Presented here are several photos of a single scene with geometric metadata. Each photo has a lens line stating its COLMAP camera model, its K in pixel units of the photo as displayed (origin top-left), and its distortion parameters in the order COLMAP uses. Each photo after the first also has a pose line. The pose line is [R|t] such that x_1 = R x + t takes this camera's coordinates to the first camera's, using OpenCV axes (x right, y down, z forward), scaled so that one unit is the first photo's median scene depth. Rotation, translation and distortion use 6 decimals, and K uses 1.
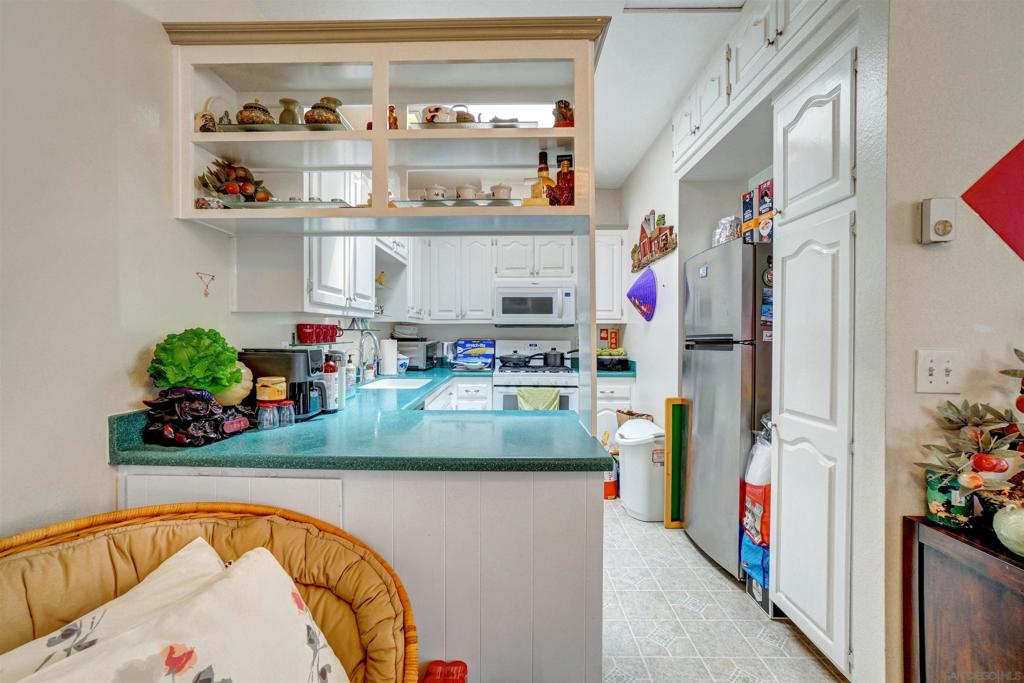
lens RADIAL K [[448.6, 0, 503.0], [0, 448.6, 339.1], [0, 0, 1]] dist [-0.011084, 0.002872]
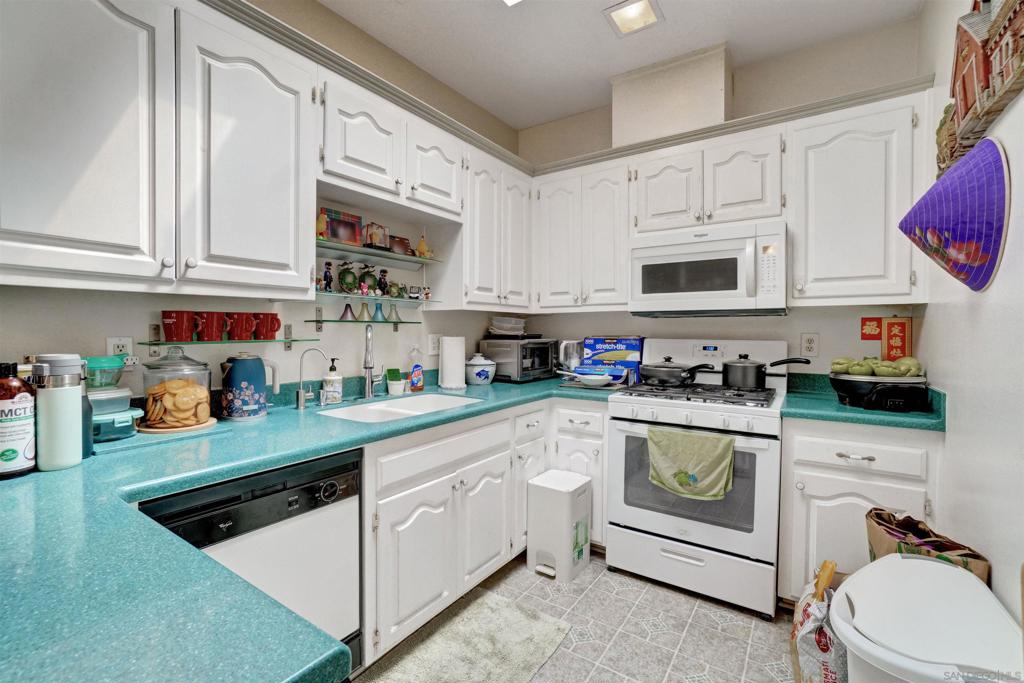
lens RADIAL K [[448.6, 0, 505.7], [0, 448.6, 339.3], [0, 0, 1]] dist [-0.011084, 0.002872]
pose [[0.840250, 0.008557, -0.542131, 0.178227], [-0.005263, 0.999957, 0.007626, -0.000397], [0.542173, -0.003555, 0.840259, 0.438495]]
